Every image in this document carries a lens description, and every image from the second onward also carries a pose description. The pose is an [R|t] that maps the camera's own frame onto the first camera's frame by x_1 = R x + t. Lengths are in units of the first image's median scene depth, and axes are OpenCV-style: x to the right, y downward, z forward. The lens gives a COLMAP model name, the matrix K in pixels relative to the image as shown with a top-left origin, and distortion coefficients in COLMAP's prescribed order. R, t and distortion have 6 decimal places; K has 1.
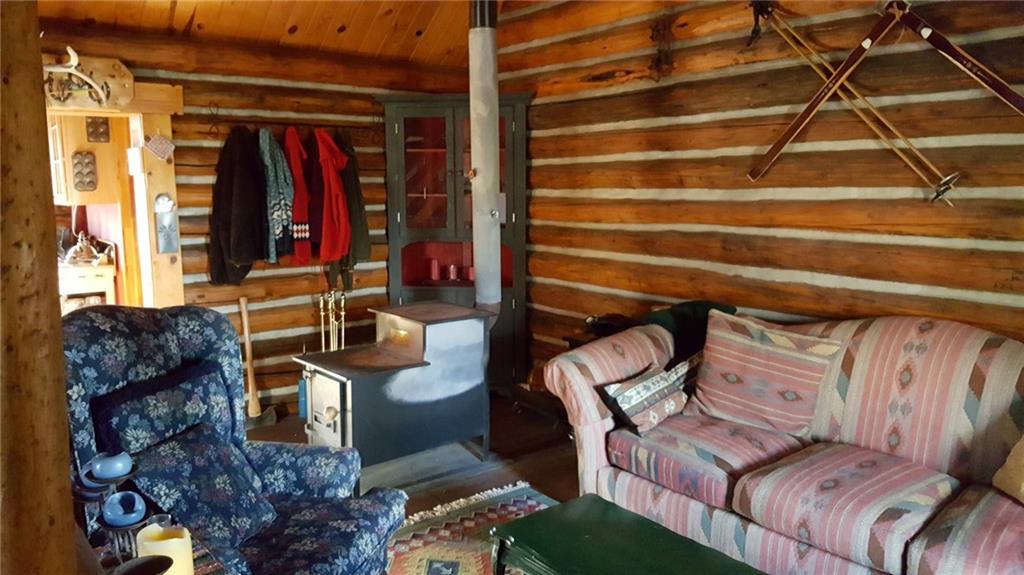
lens RADIAL K [[756.4, 0, 494.0], [0, 756.4, 287.4], [0, 0, 1]] dist [0.125893, -0.227022]
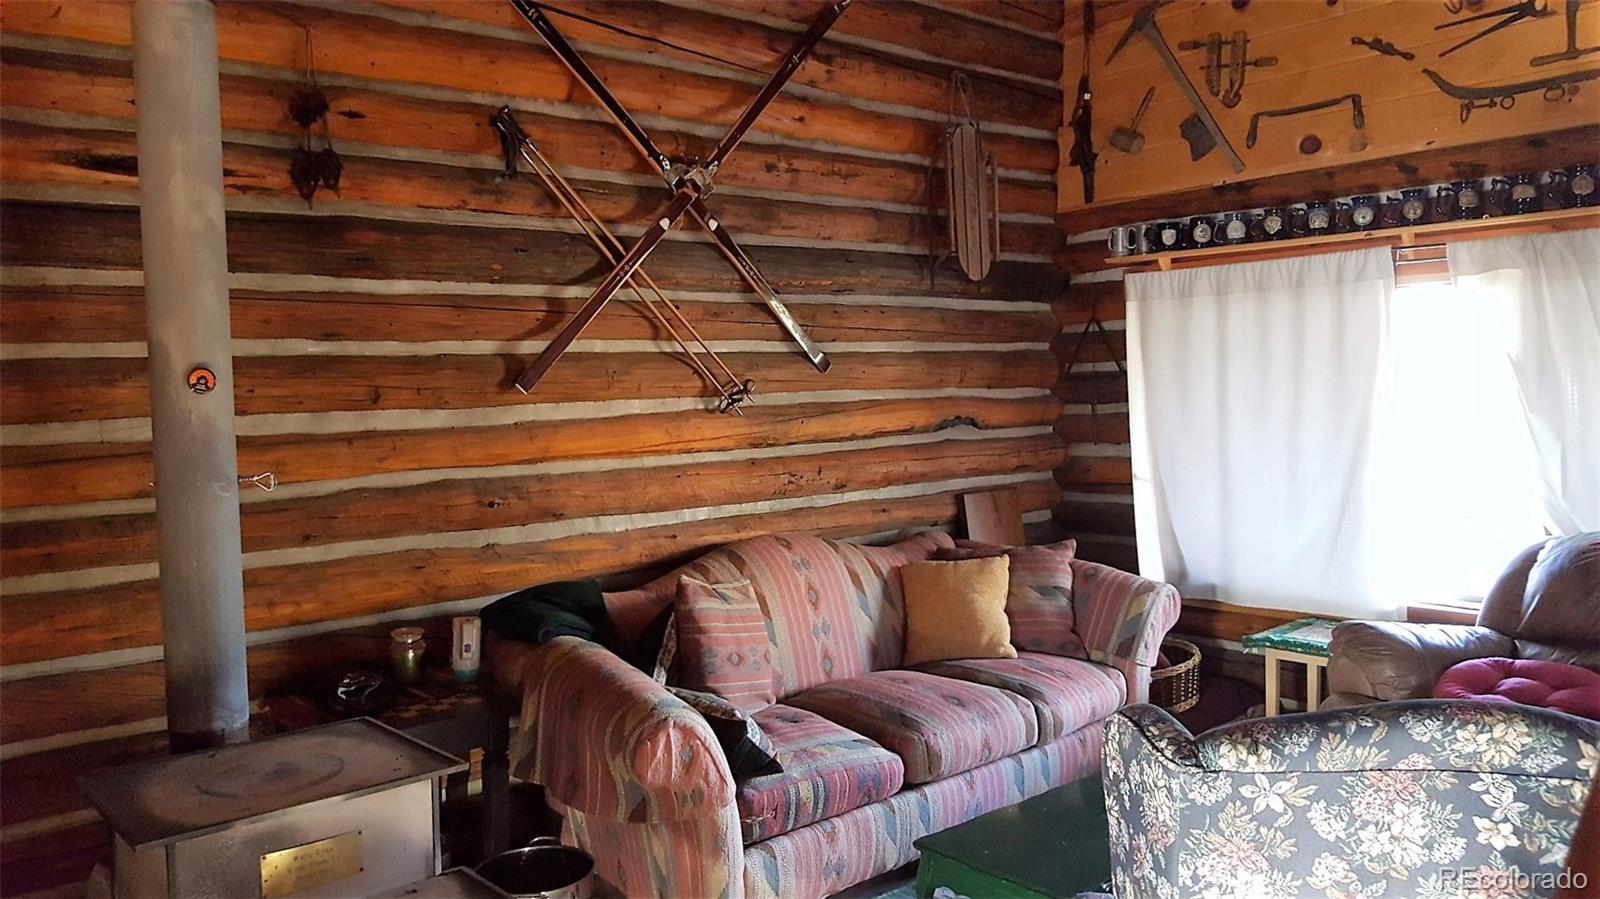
lens RADIAL K [[1178.5, 0, 794.4], [0, 1178.5, 458.6], [0, 0, 1]] dist [0.083203, -0.145614]
pose [[-0.058204, -0.066124, 0.996112, -0.744175], [0.157777, 0.984654, 0.074582, -0.134172], [-0.985758, 0.161504, -0.046878, 0.903591]]
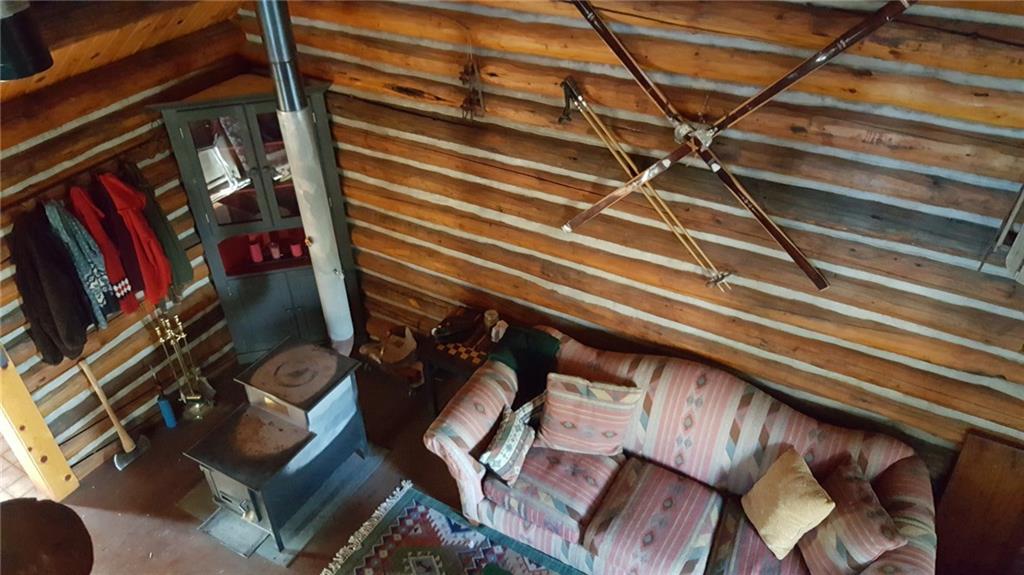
lens RADIAL K [[766.3, 0, 486.3], [0, 766.3, 298.6], [0, 0, 1]] dist [0.122704, -0.224333]
pose [[0.939425, -0.229527, 0.254554, -0.102662], [0.081643, 0.871144, 0.484193, -0.678149], [-0.332889, -0.434080, 0.837114, 0.029824]]
